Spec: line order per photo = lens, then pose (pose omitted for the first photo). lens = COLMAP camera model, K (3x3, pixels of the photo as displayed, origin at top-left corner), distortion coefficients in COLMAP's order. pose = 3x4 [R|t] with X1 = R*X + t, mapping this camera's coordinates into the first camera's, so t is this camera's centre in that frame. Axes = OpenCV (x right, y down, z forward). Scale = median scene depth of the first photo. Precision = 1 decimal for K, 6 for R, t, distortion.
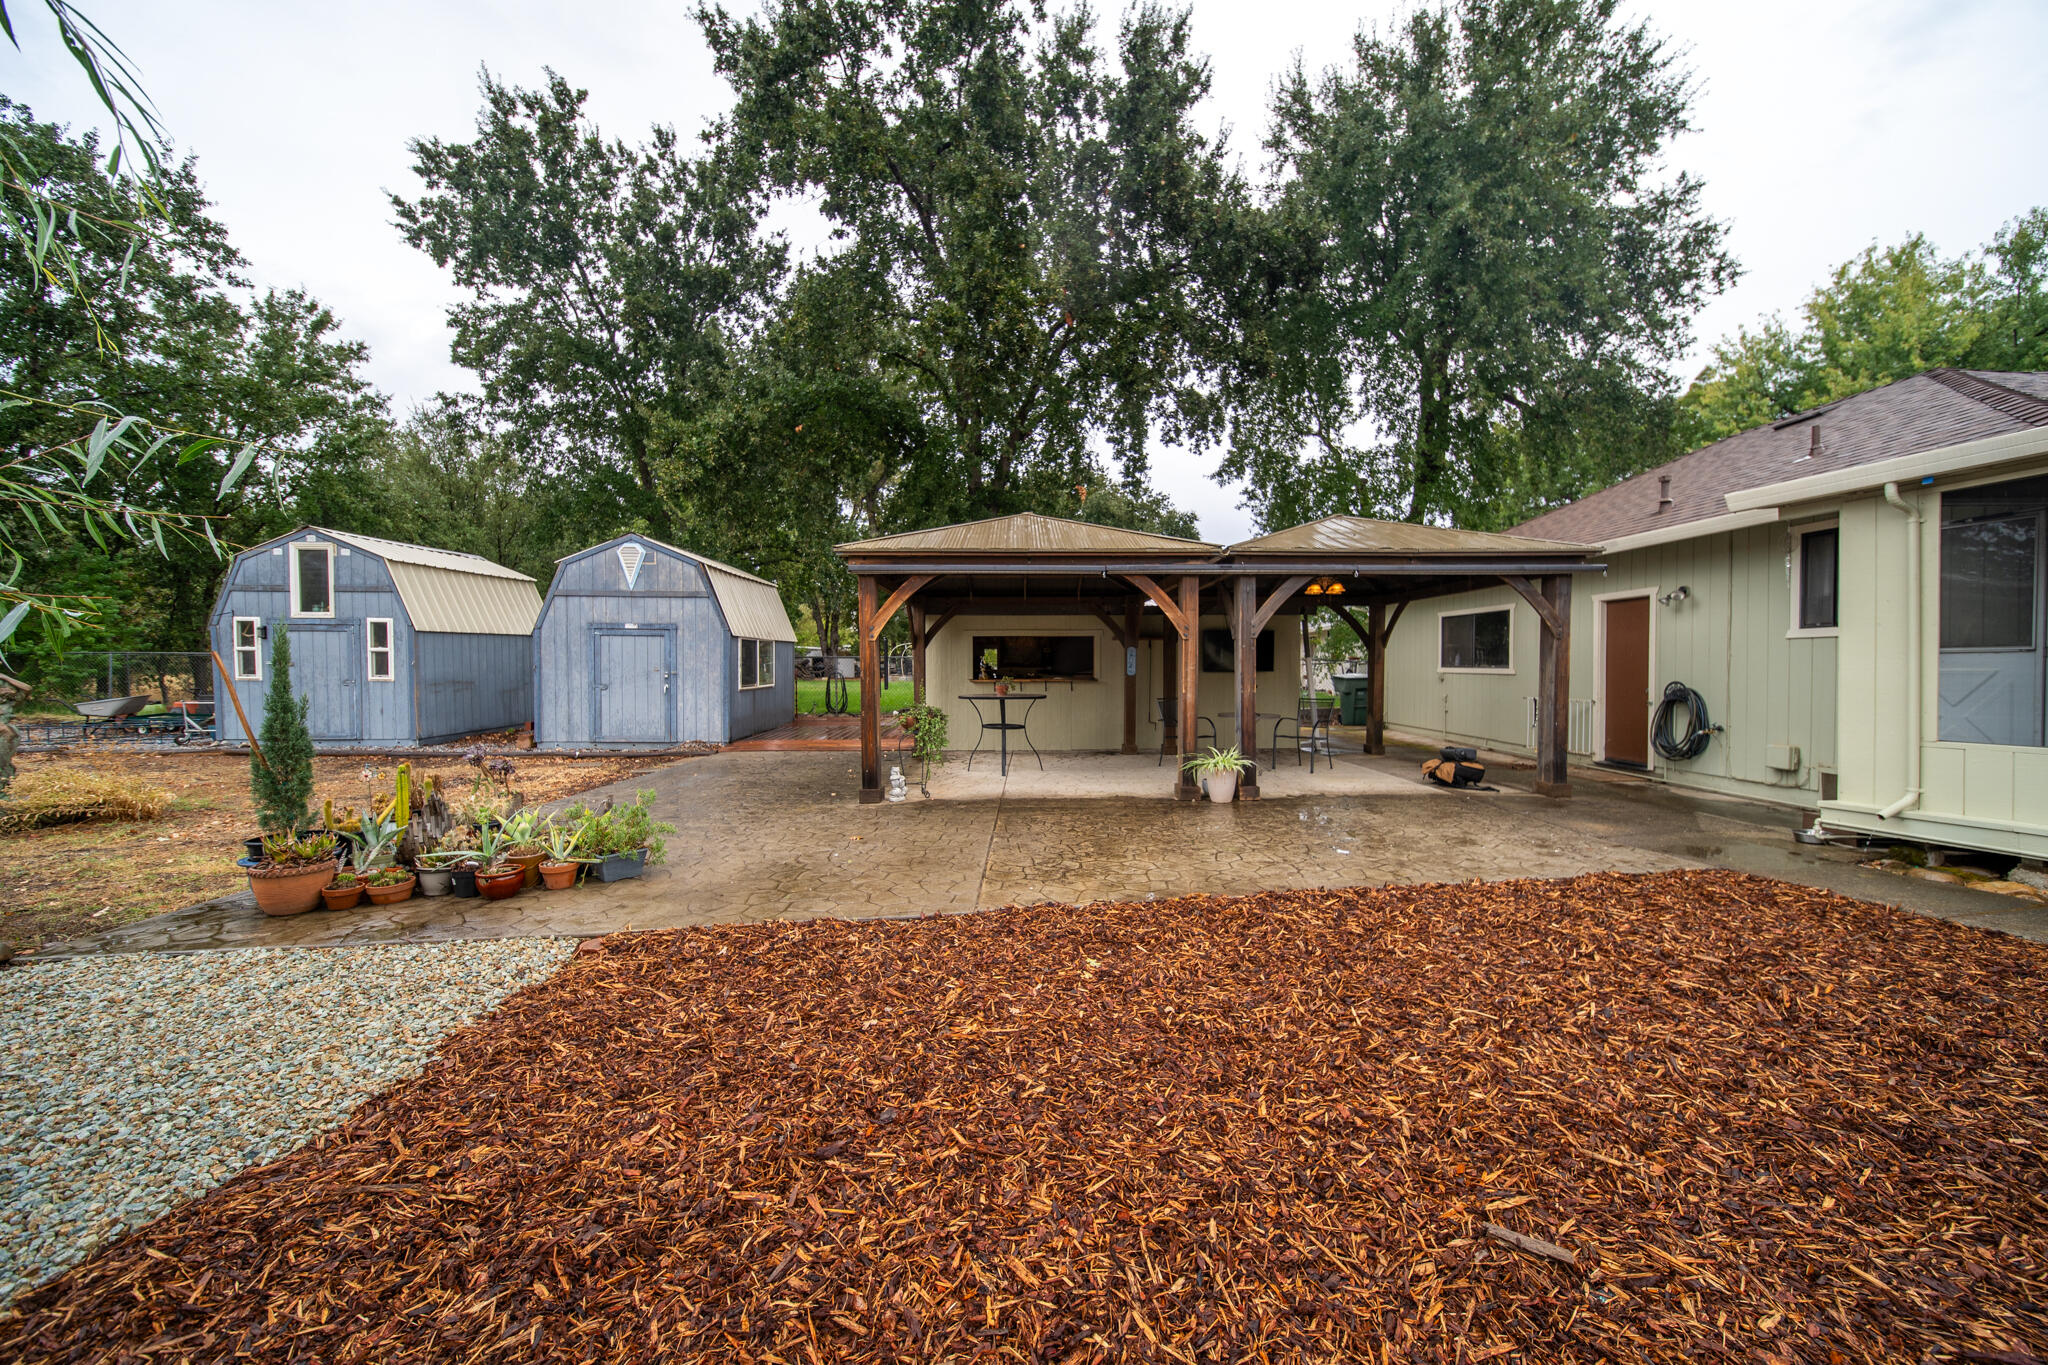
lens RADIAL K [[730.5, 0, 1036.1], [0, 730.5, 681.0], [0, 0, 1]] dist [-0.001325, -0.000629]
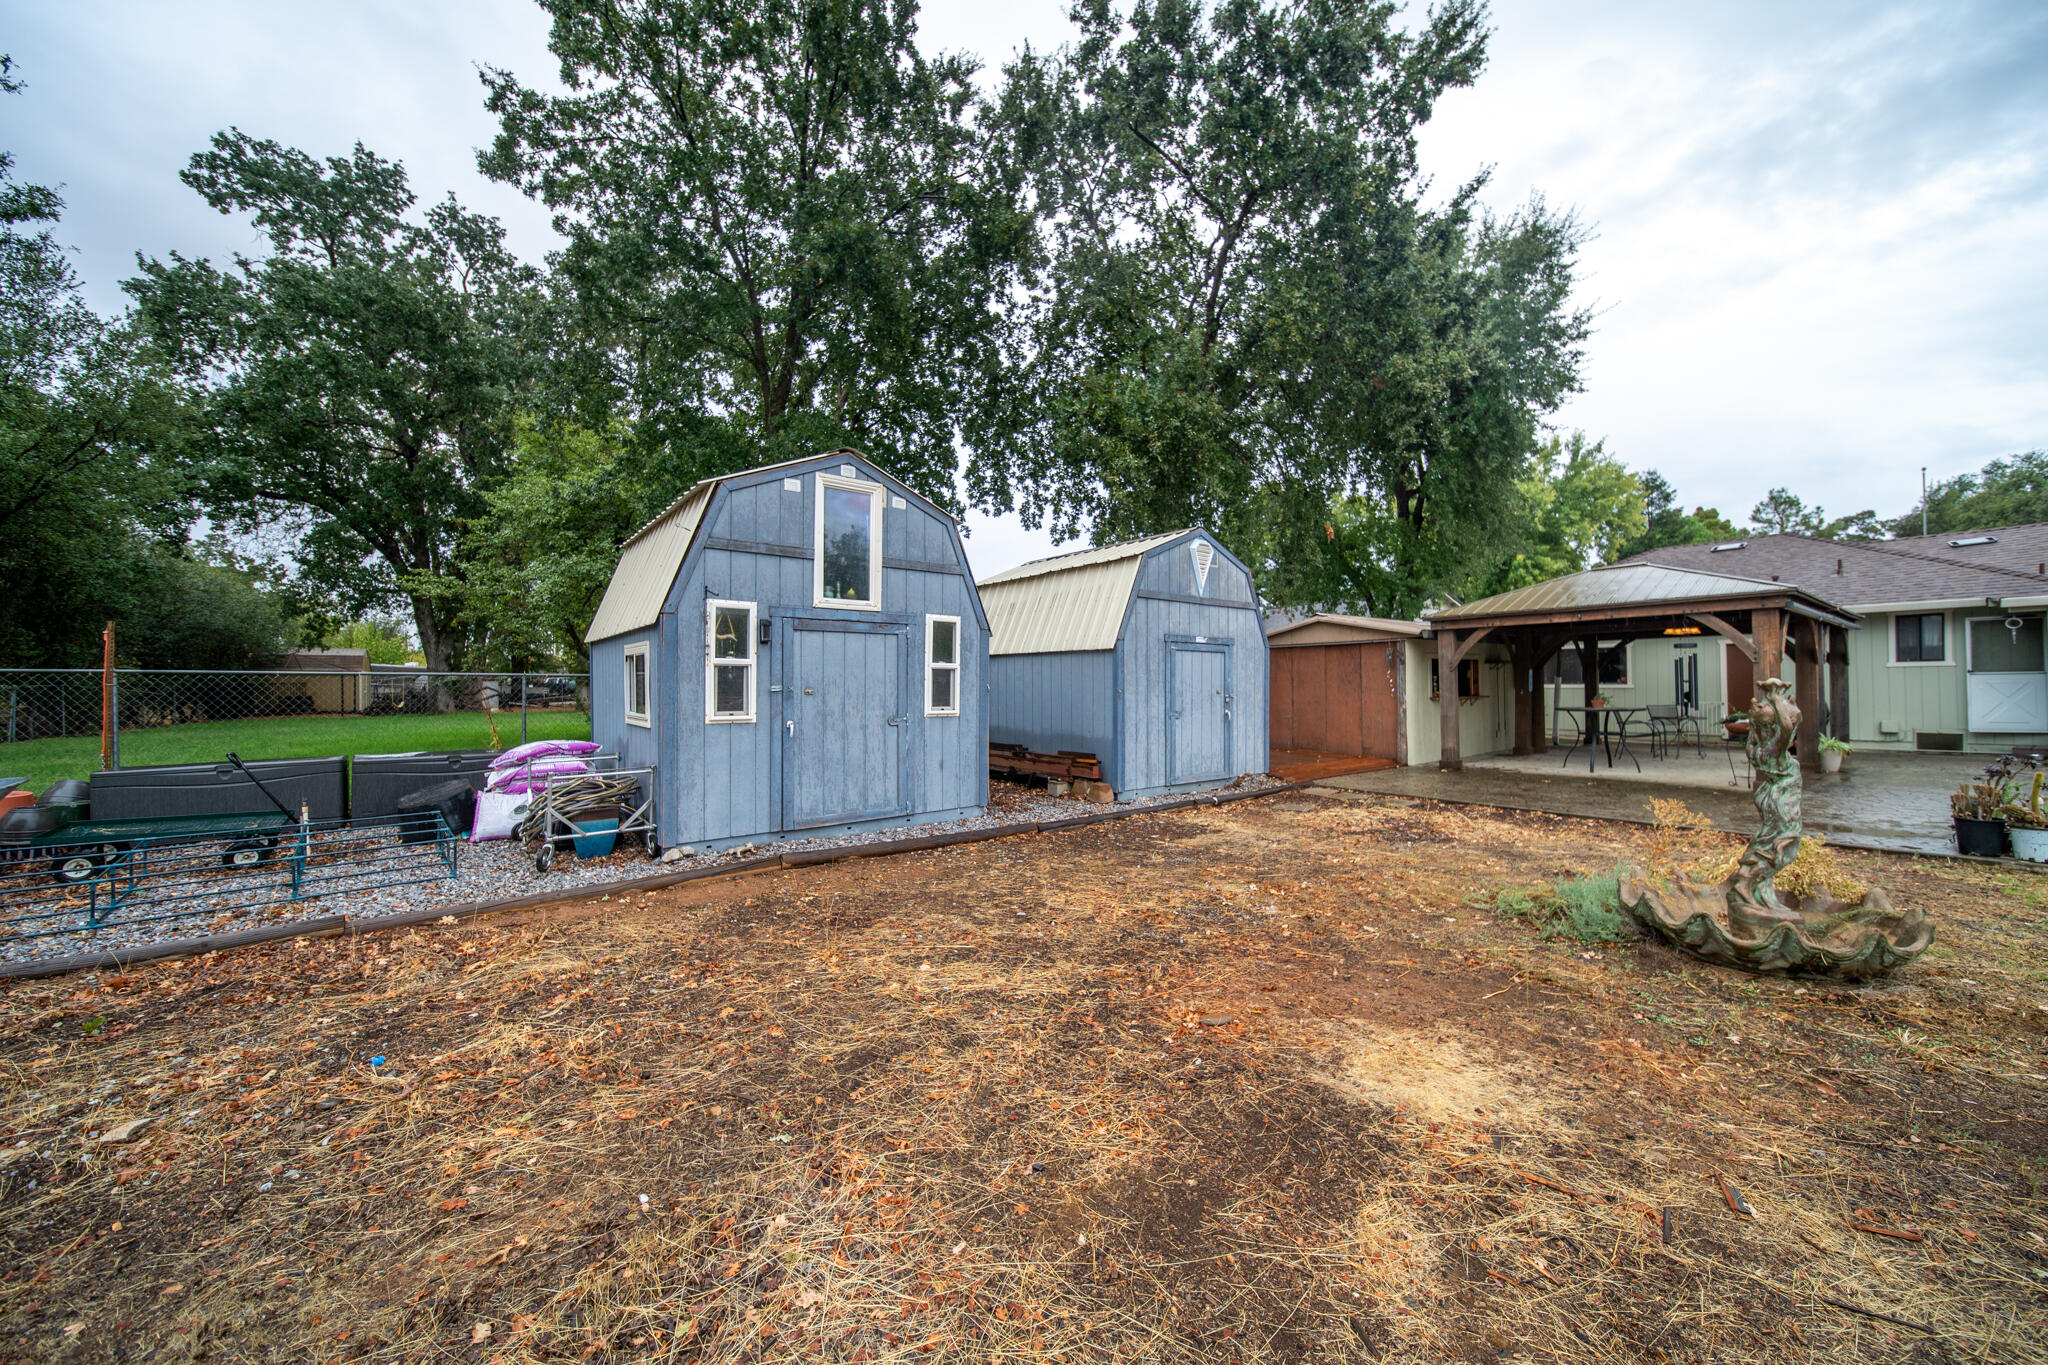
lens RADIAL K [[730.5, 0, 1036.1], [0, 730.5, 681.0], [0, 0, 1]] dist [-0.001325, -0.000629]
pose [[0.814745, -0.004080, 0.579805, -1.194043], [0.022791, 0.999428, -0.024993, -0.012811], [-0.579371, 0.033578, 0.814372, 0.445811]]
